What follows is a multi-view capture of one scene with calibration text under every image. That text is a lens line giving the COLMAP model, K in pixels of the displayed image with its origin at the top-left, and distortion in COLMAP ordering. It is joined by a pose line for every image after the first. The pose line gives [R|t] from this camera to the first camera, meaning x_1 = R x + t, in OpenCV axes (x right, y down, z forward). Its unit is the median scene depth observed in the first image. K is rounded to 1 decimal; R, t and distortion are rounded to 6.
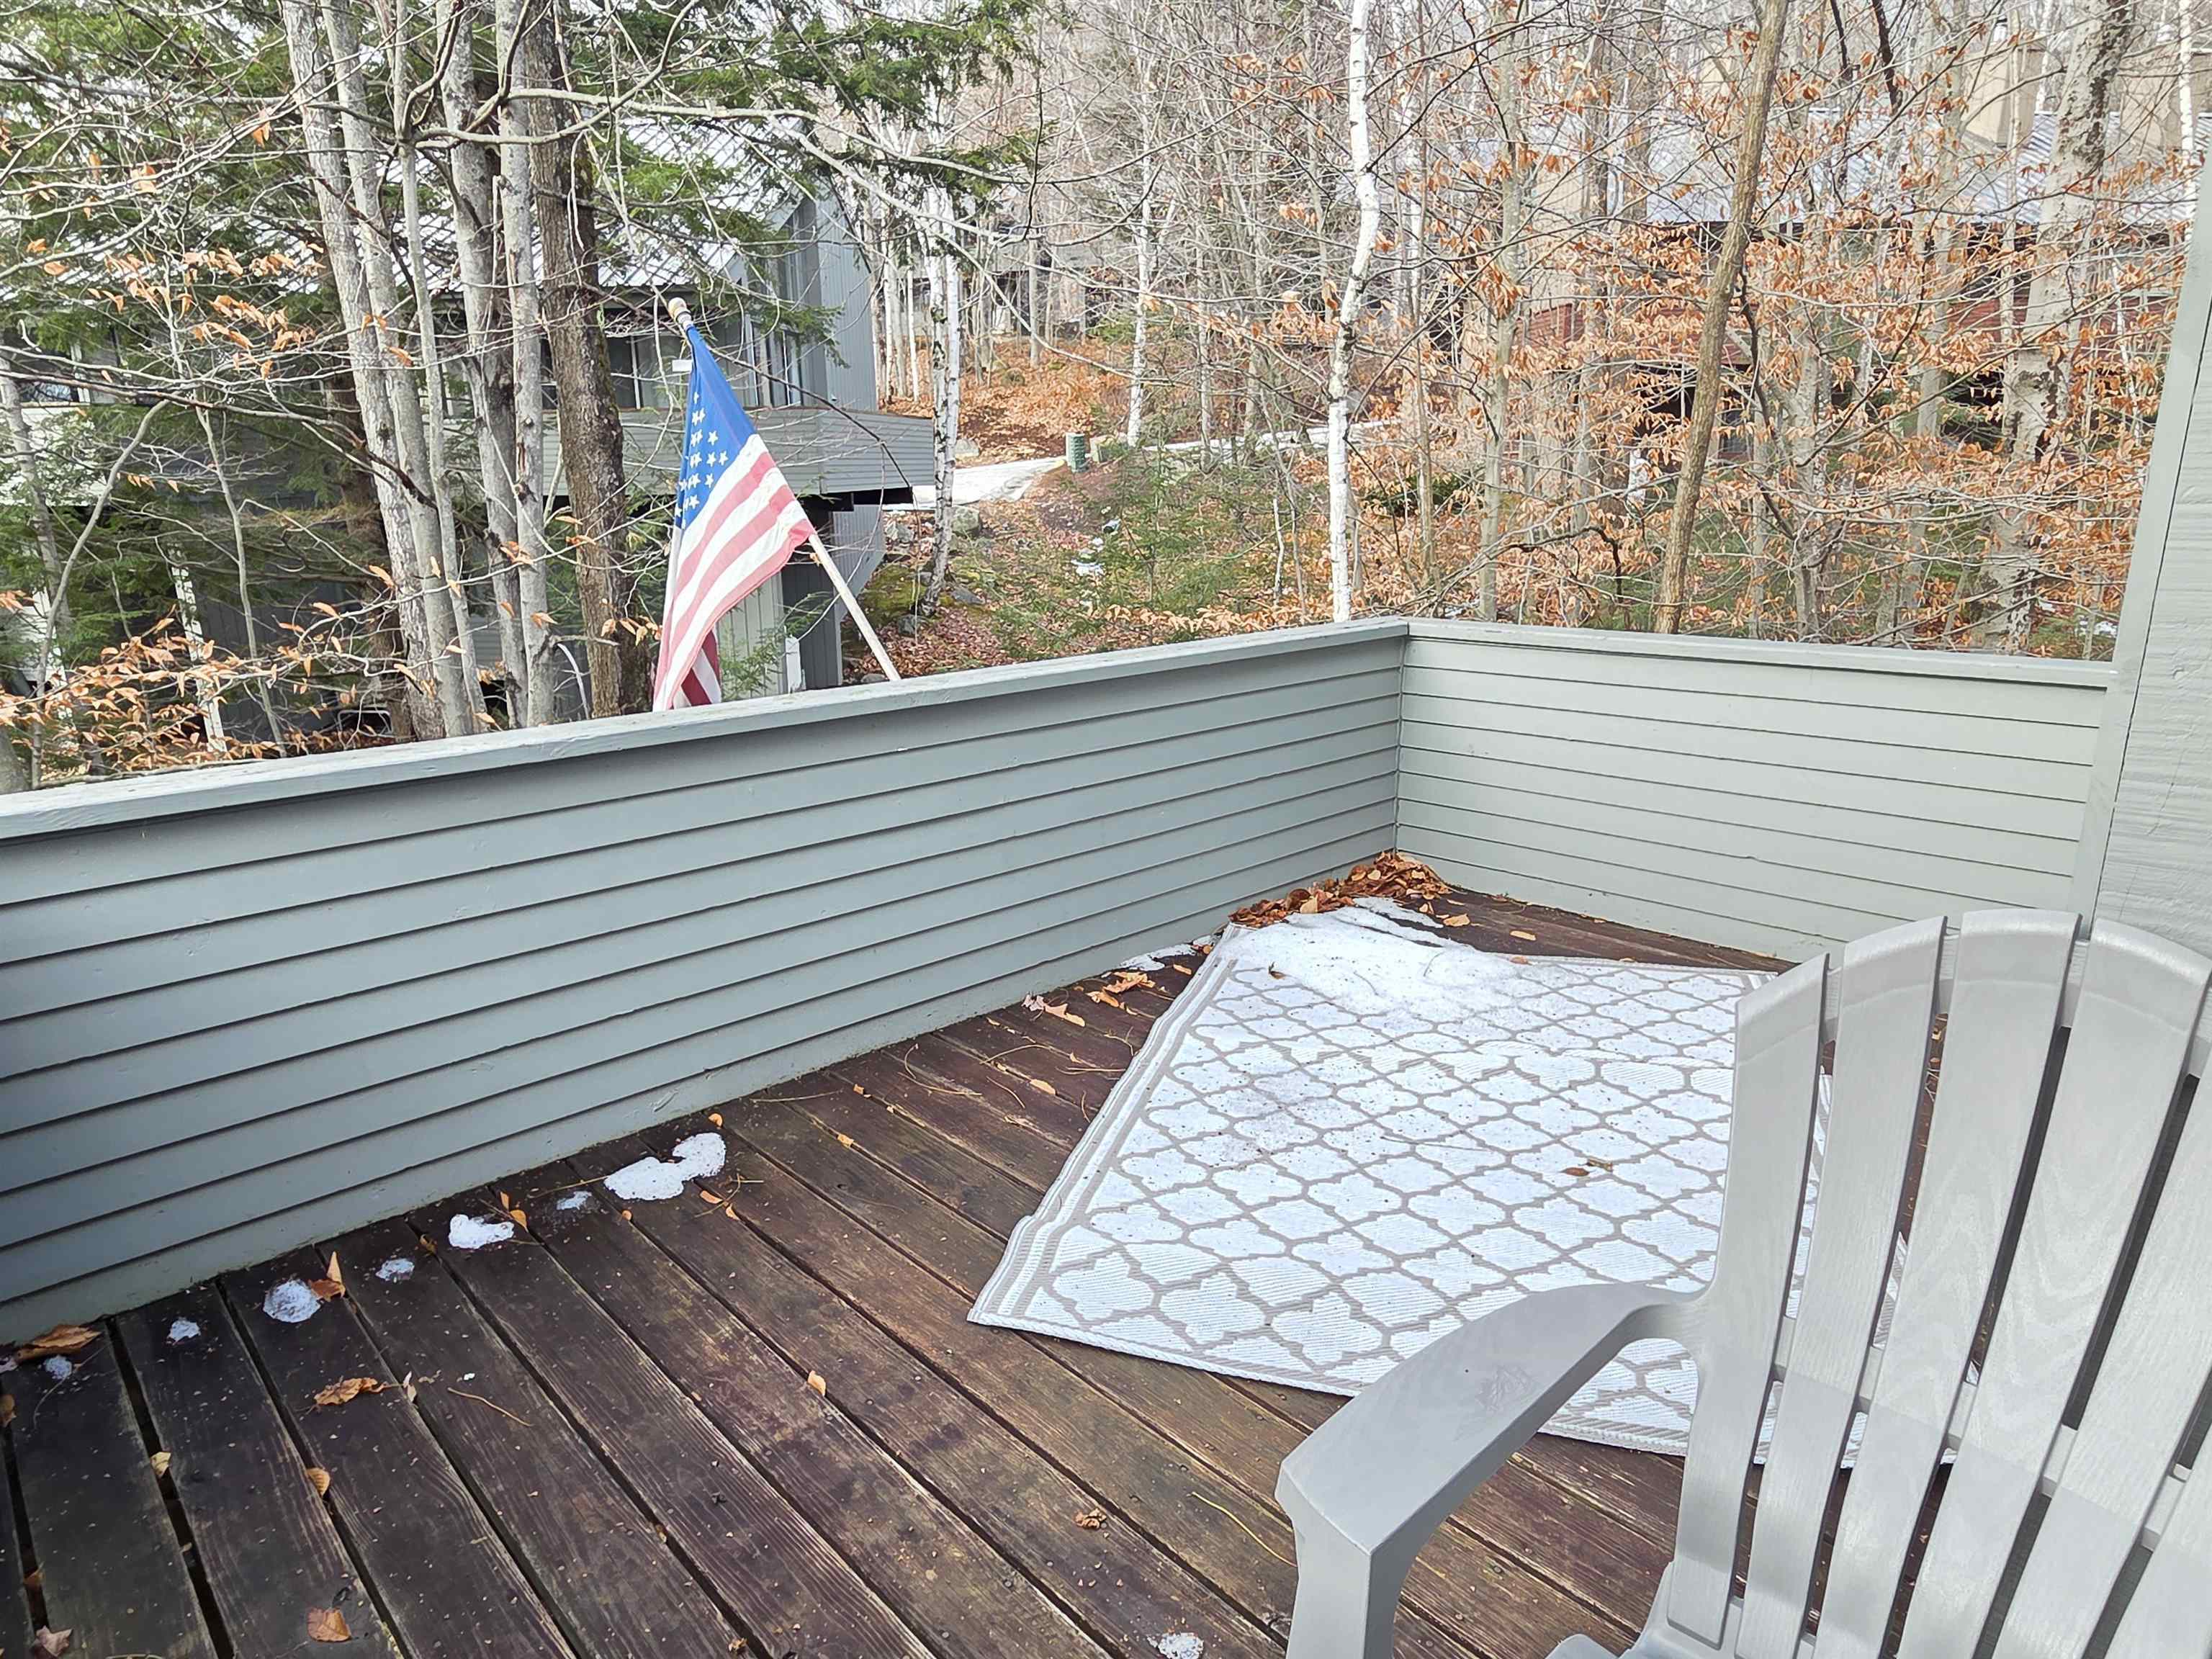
lens RADIAL K [[1328.5, 0, 1091.7], [0, 1328.5, 818.9], [0, 0, 1]] dist [0.006552, -0.002125]
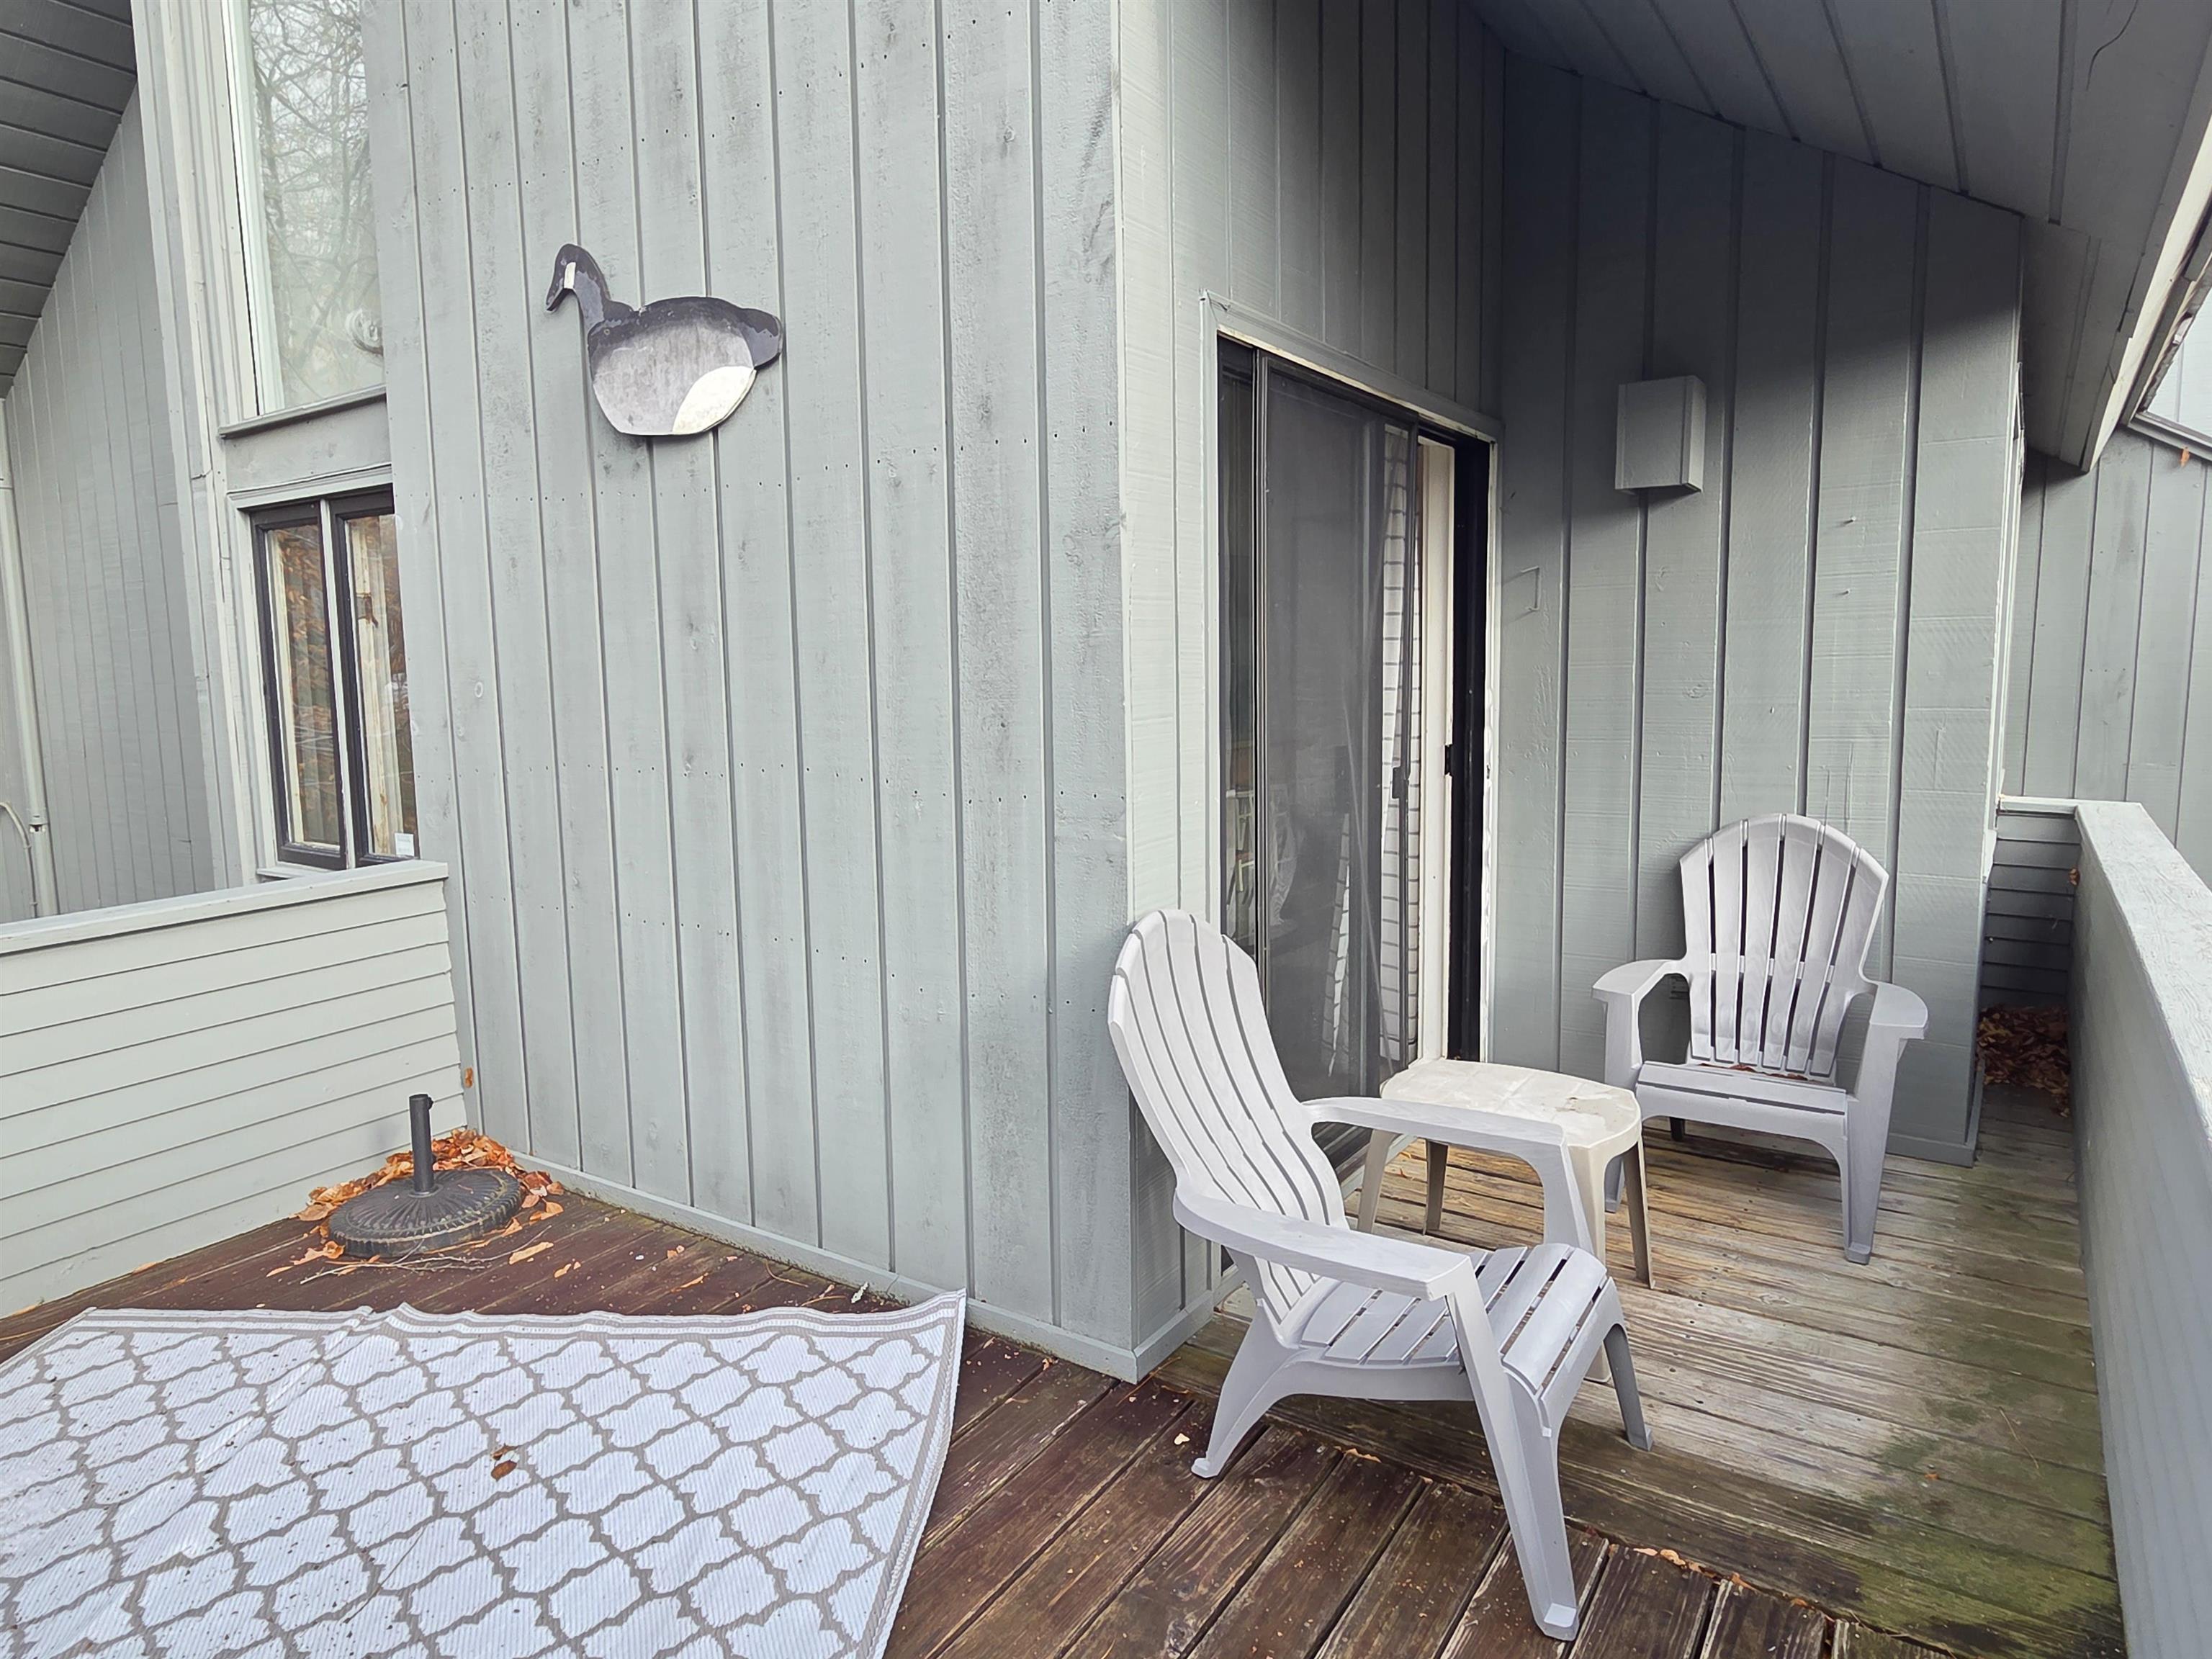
lens RADIAL K [[1328.5, 0, 1091.7], [0, 1328.5, 818.9], [0, 0, 1]] dist [0.006552, -0.002125]
pose [[-0.228821, -0.096705, 0.968653, -0.572969], [0.264722, 0.951374, 0.157514, -0.197822], [-0.936784, 0.292466, -0.192094, 0.658711]]
